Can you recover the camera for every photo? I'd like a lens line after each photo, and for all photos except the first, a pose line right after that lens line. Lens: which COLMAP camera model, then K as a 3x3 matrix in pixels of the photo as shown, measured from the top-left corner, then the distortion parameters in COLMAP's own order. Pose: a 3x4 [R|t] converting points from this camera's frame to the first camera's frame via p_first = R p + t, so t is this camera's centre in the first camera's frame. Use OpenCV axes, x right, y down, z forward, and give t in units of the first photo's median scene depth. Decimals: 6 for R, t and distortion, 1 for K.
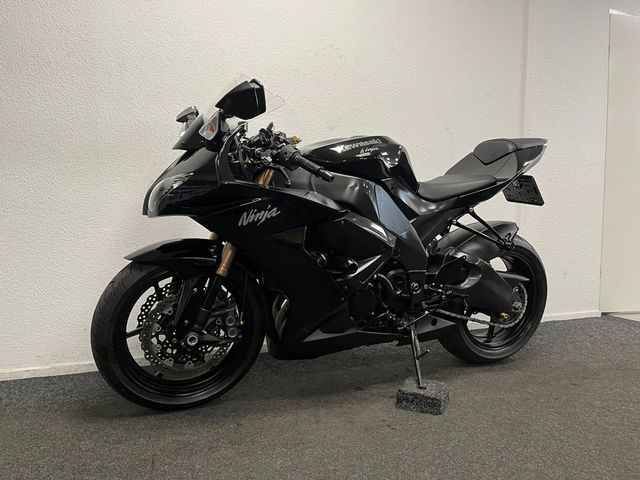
lens RADIAL K [[518.1, 0, 315.4], [0, 518.1, 240.7], [0, 0, 1]] dist [0.082498, 0.000905]
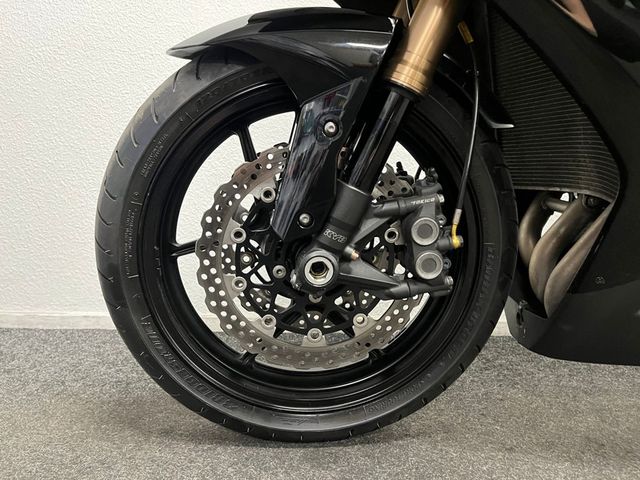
lens RADIAL K [[518.1, 0, 315.4], [0, 518.1, 240.7], [0, 0, 1]] dist [0.082498, 0.000905]
pose [[0.940008, 0.053196, -0.336978, -0.110547], [-0.044433, 0.998445, 0.033669, 0.148395], [0.338245, -0.016676, 0.940910, 0.622360]]
